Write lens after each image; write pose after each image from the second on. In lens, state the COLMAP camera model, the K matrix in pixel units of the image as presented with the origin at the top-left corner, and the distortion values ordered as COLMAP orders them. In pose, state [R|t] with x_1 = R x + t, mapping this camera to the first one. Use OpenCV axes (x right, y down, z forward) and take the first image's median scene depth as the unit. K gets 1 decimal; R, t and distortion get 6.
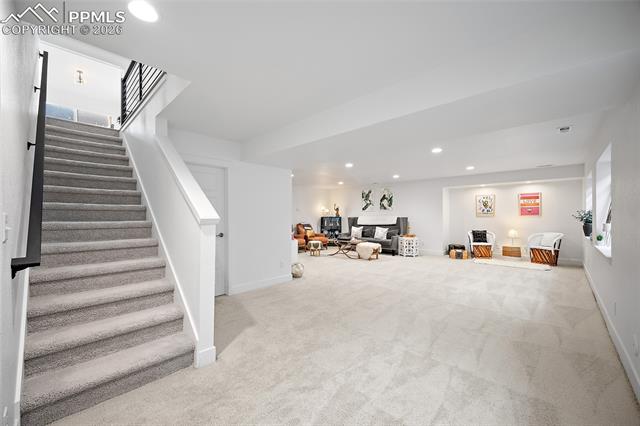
lens RADIAL K [[255.7, 0, 316.1], [0, 255.7, 215.0], [0, 0, 1]] dist [0.000235, 0.000272]
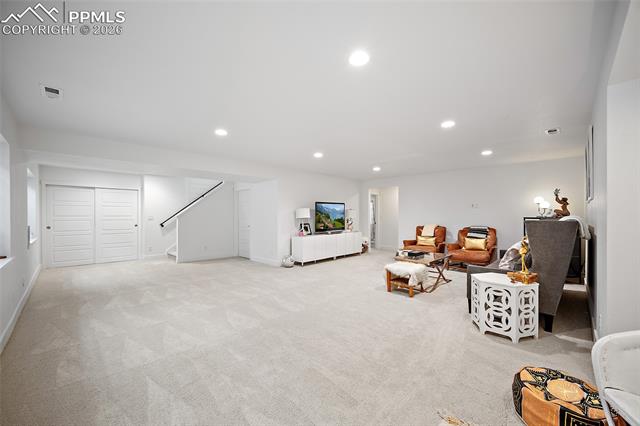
lens RADIAL K [[255.7, 0, 320.4], [0, 255.7, 215.0], [0, 0, 1]] dist [0.000235, 0.000272]
pose [[-0.010438, -0.000649, -0.999945, 0.591573], [0.002485, 0.999997, -0.000675, 0.001948], [0.999942, -0.002492, -0.010436, 0.631574]]
